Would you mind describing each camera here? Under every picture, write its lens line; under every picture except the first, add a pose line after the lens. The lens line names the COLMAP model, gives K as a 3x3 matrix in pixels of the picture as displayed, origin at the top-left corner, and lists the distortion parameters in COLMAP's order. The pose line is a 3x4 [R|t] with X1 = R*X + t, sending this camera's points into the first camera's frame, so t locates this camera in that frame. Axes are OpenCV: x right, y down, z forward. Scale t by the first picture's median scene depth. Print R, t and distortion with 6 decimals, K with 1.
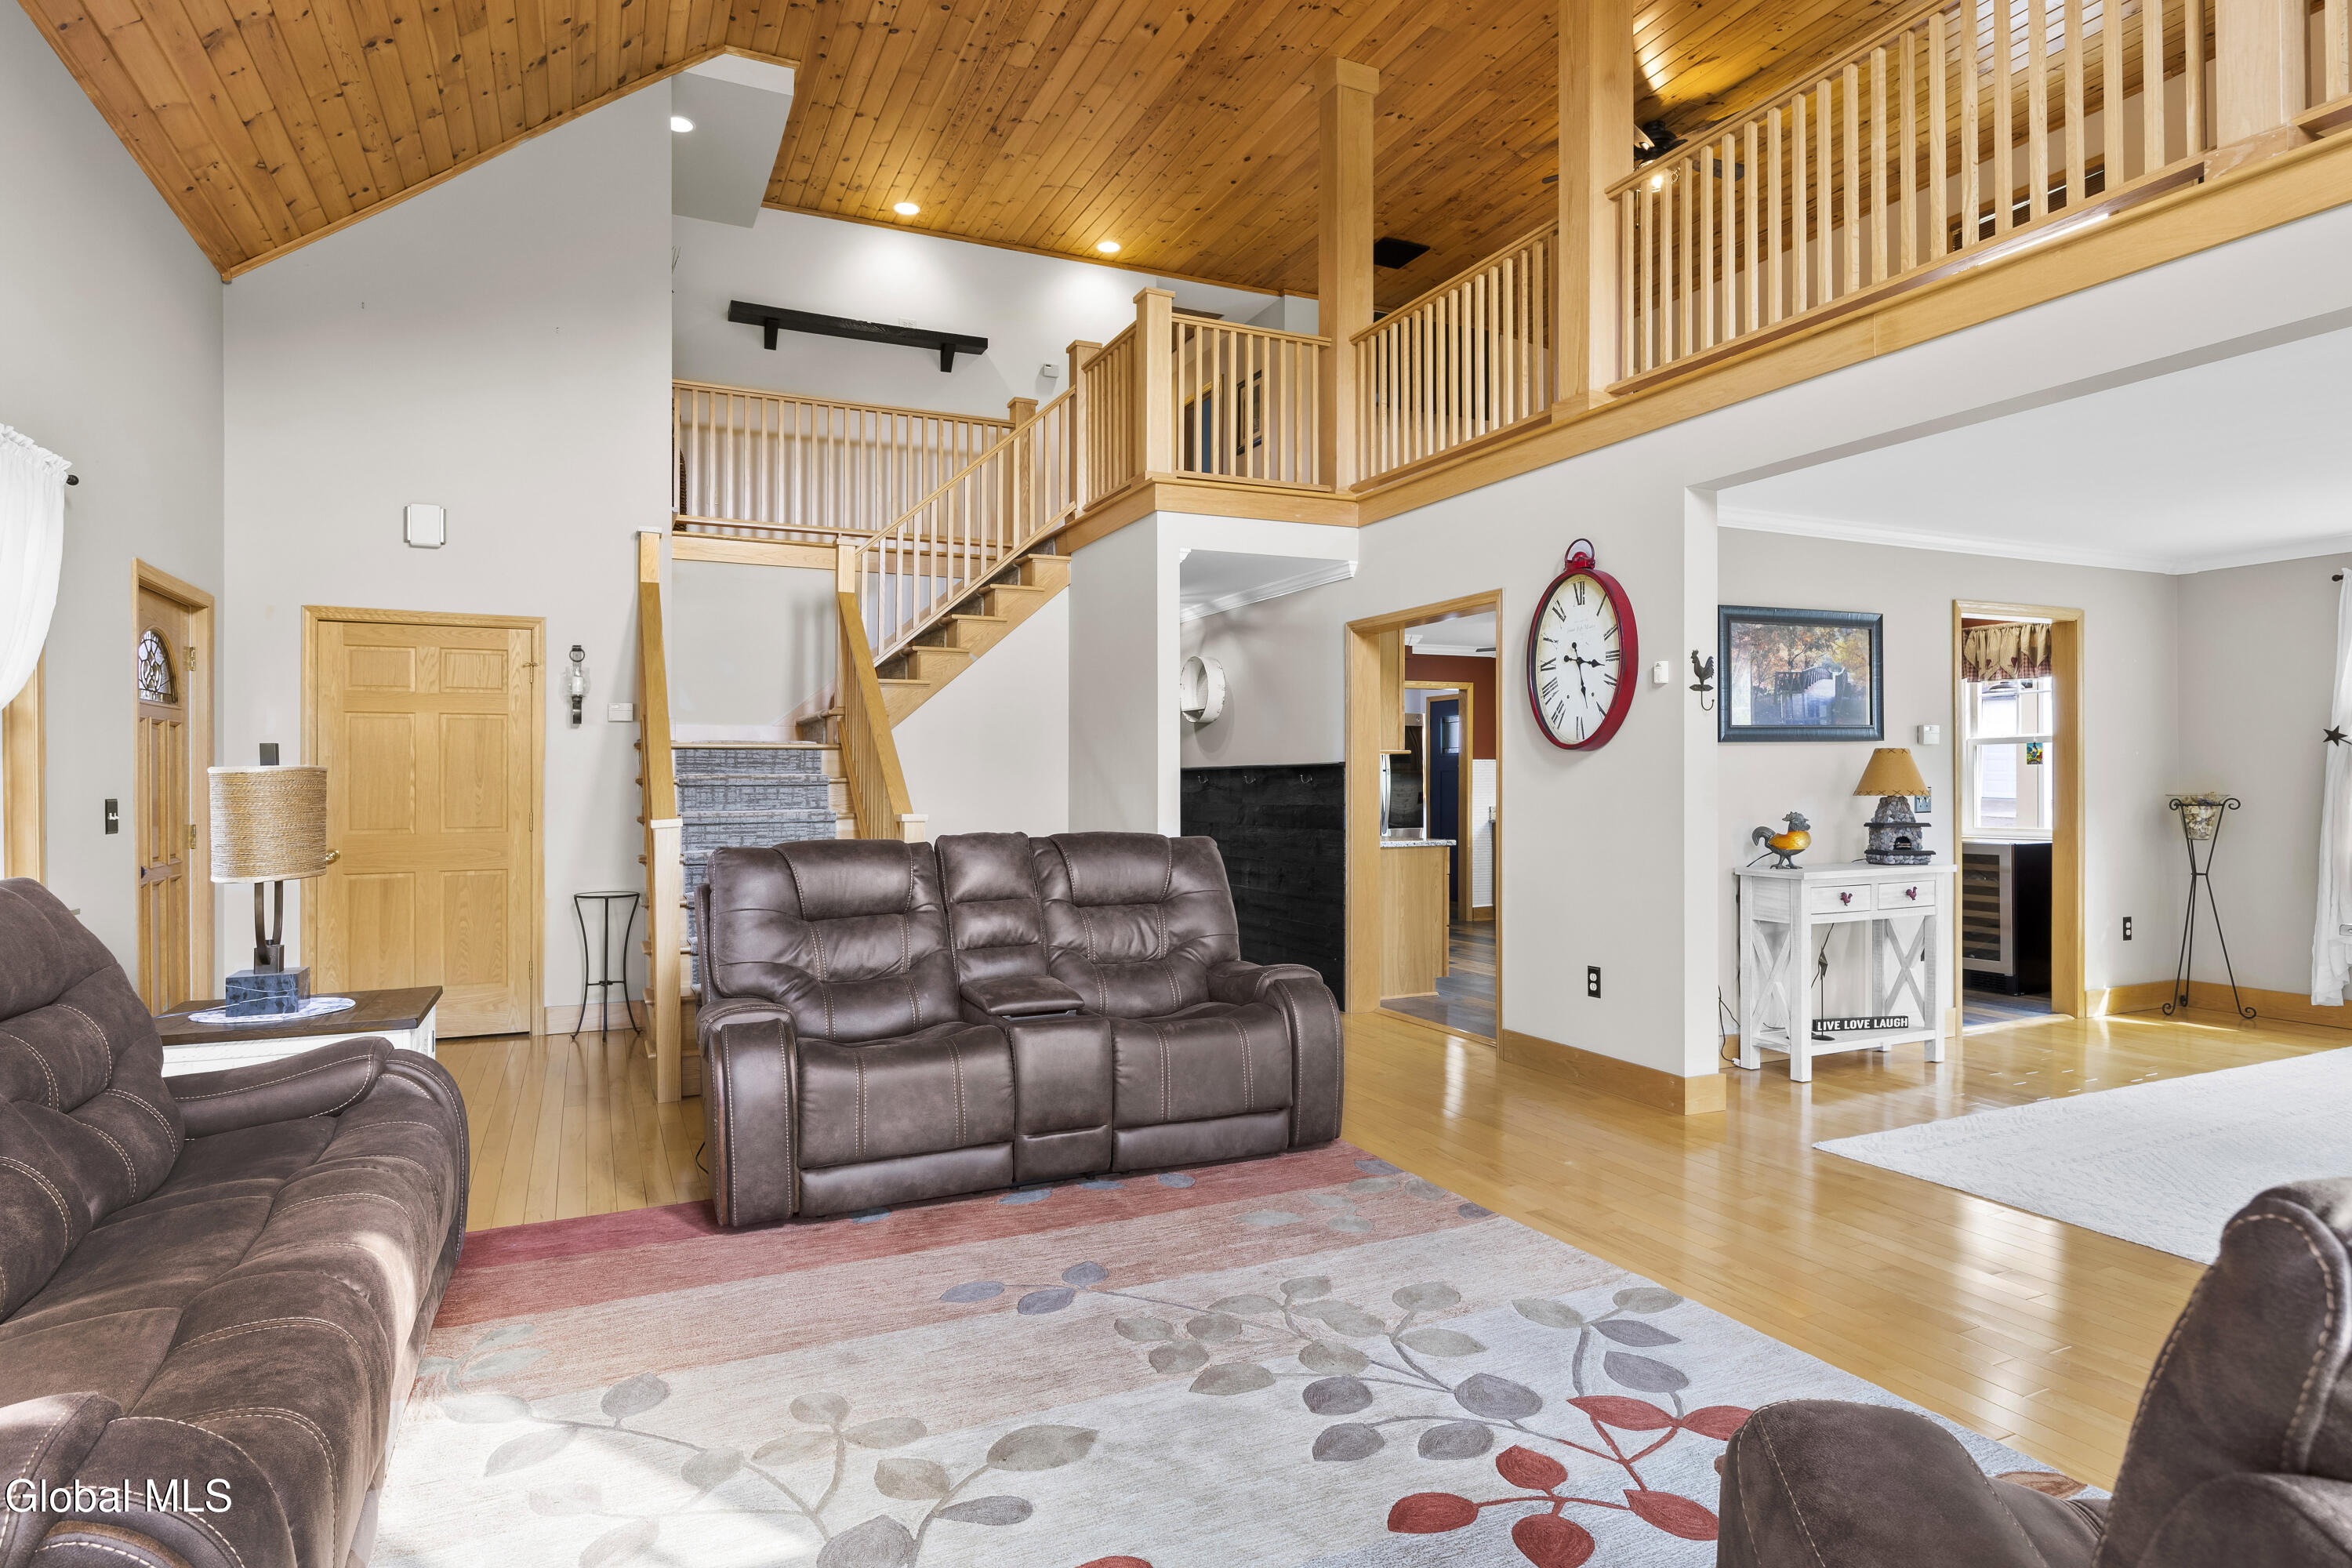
lens RADIAL K [[1268.0, 0, 1174.6], [0, 1268.0, 774.5], [0, 0, 1]] dist [-0.006796, 0.001930]
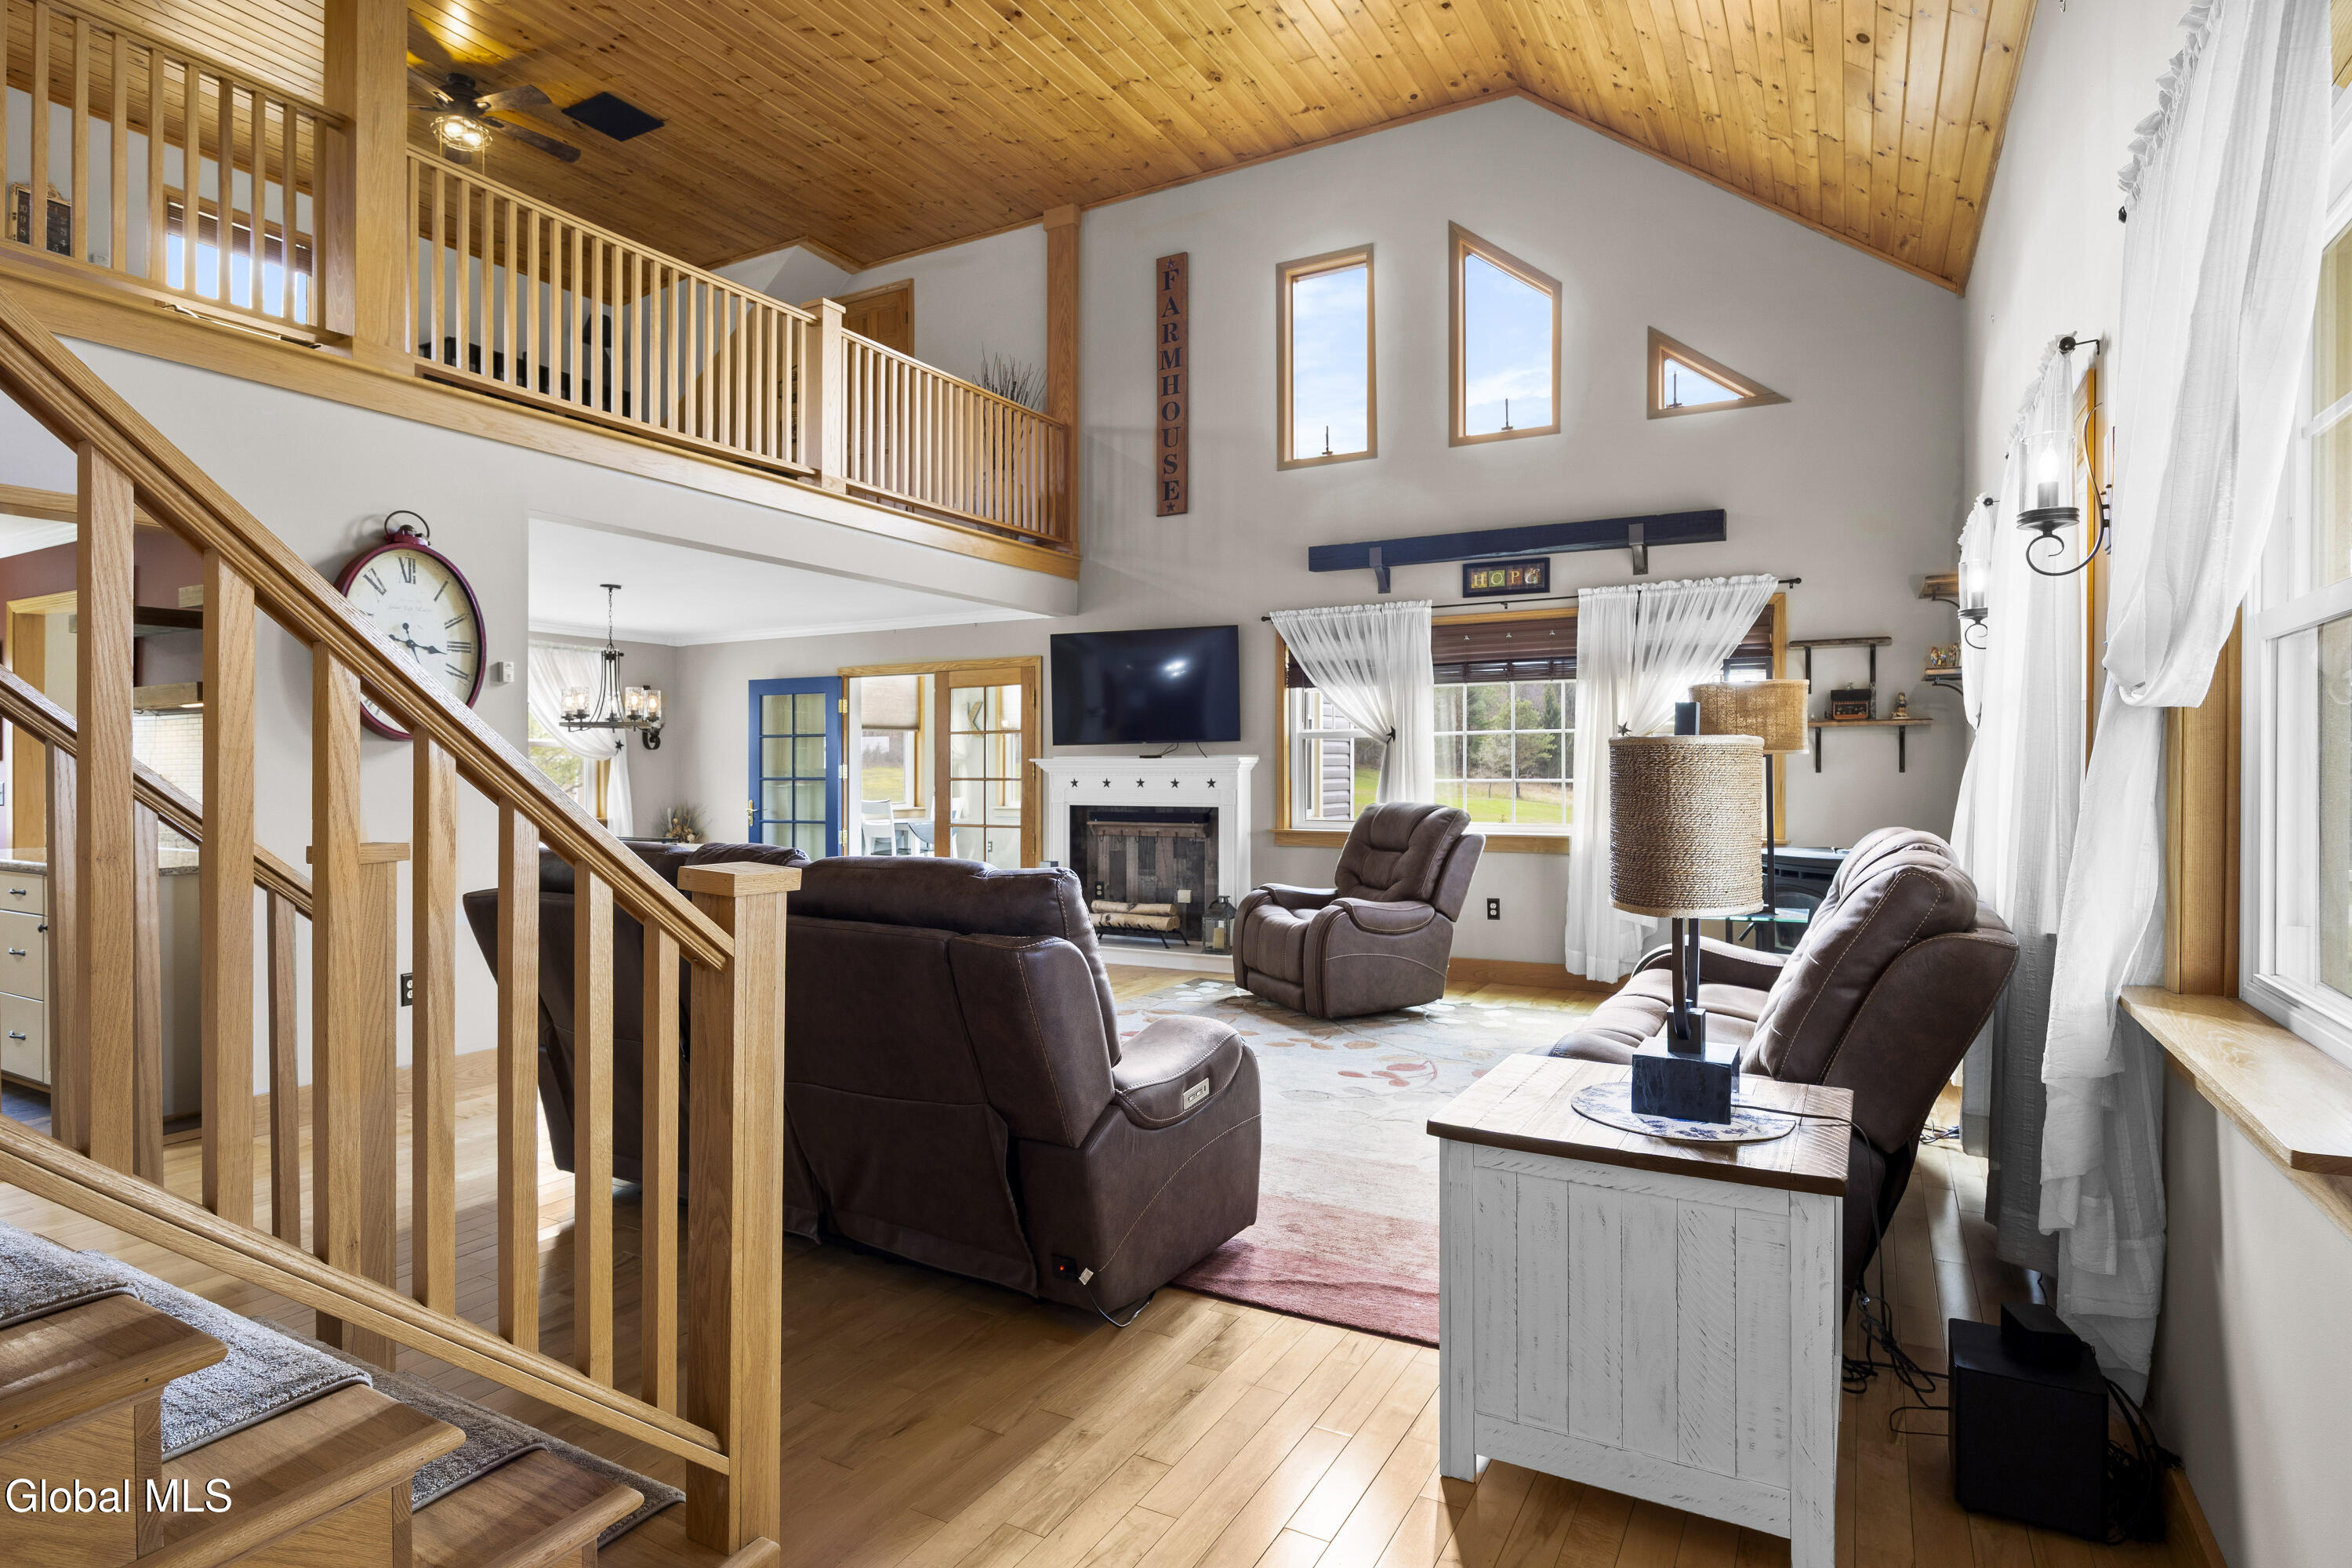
lens RADIAL K [[1230.5, 0, 1175.5], [0, 1230.5, 778.3], [0, 0, 1]] dist [-0.011698, 0.000440]
pose [[-0.591142, 0.002155, 0.806565, -0.690598], [0.000129, 0.999997, -0.002578, 0.010012], [-0.806567, -0.001420, -0.591140, 1.026611]]
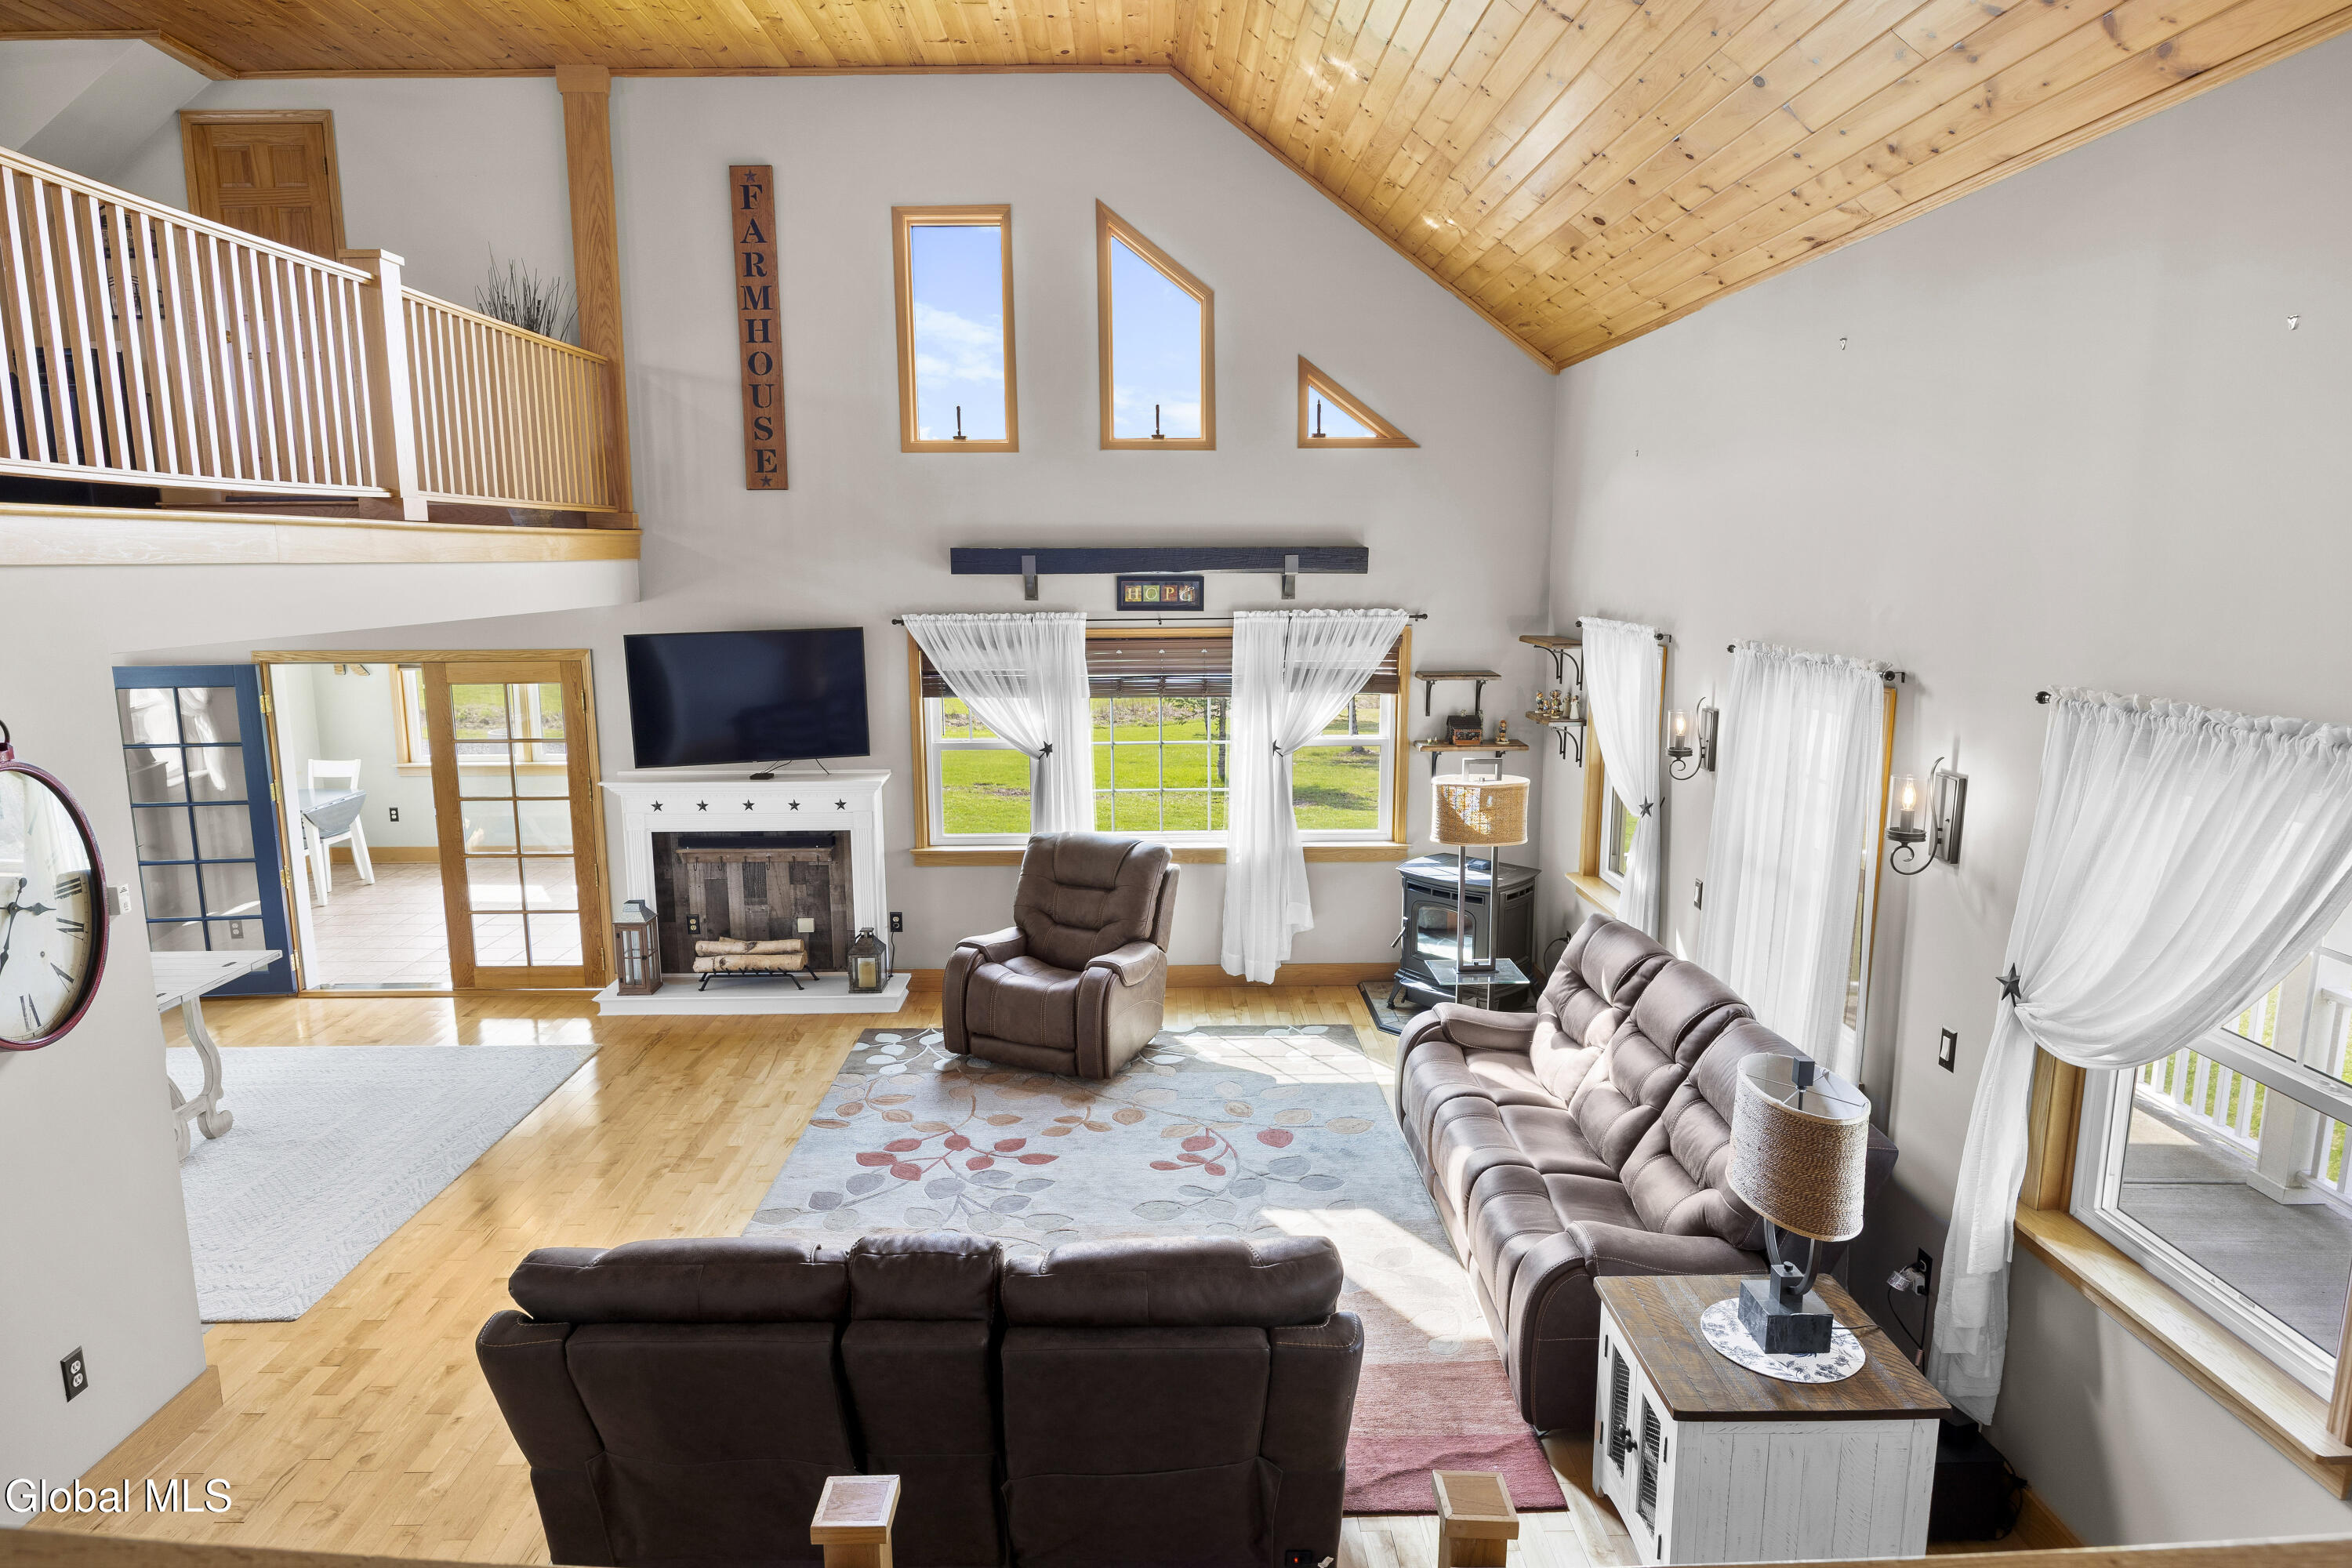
lens RADIAL K [[1362.8, 0, 1177.0], [0, 1362.8, 784.7], [0, 0, 1]] dist [-0.007947, -0.001163]
pose [[-0.916588, -0.057236, 0.395715, -0.437950], [0.006727, 0.987353, 0.158391, -0.237502], [-0.399776, 0.147842, -0.904612, 1.296361]]
